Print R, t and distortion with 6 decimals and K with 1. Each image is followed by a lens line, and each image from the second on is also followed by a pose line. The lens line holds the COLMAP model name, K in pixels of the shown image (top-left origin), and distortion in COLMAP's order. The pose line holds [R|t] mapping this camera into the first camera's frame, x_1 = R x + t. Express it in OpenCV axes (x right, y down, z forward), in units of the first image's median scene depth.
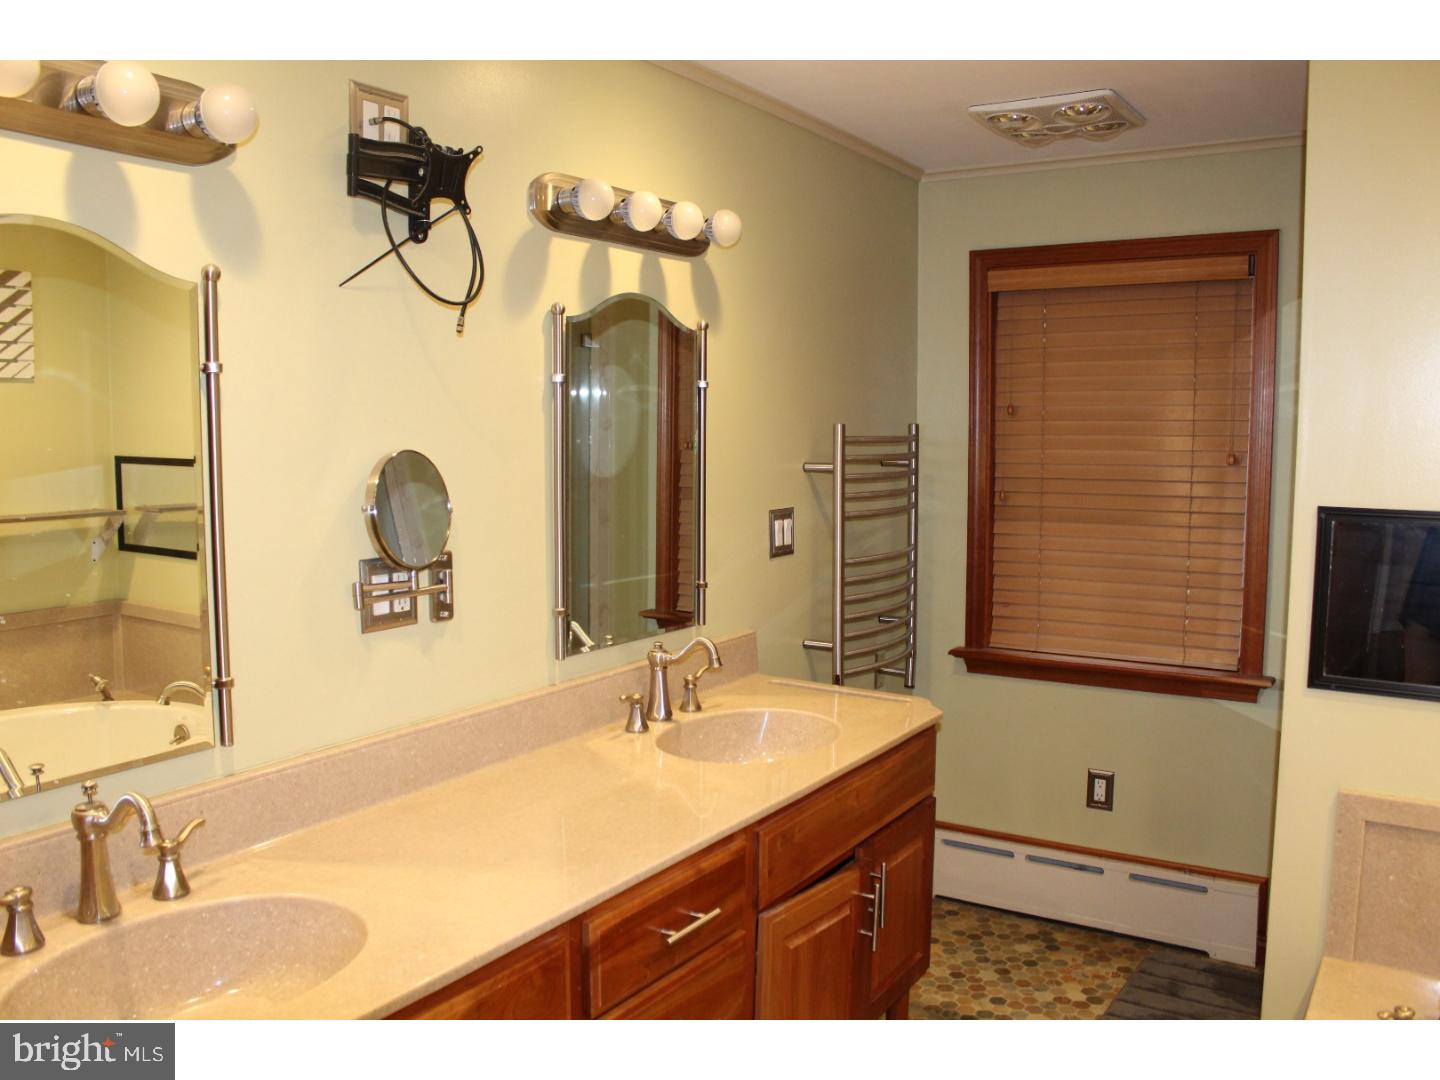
lens RADIAL K [[1196.1, 0, 720.6], [0, 1196.1, 538.0], [0, 0, 1]] dist [-0.122401, 0.008435]
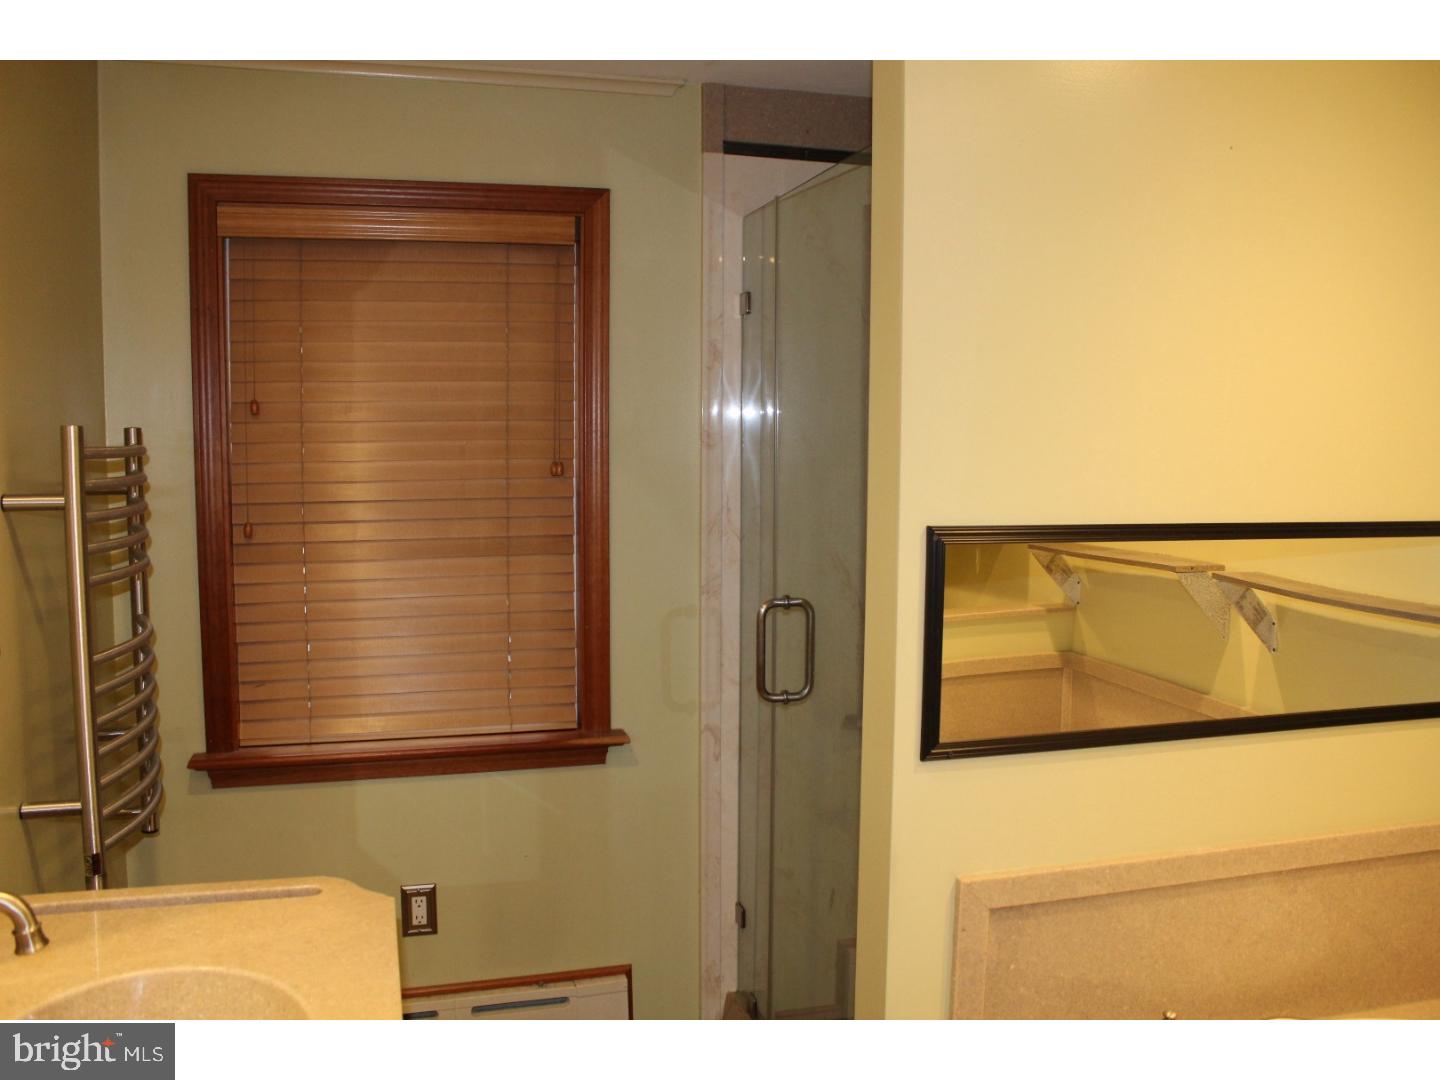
lens RADIAL K [[1196.1, 0, 719.3], [0, 1196.1, 540.4], [0, 0, 1]] dist [-0.122401, 0.008435]
pose [[0.655939, -0.062713, 0.752204, -0.103503], [0.068110, 0.997395, 0.023762, -0.028119], [-0.751735, 0.035646, 0.658501, 0.350804]]
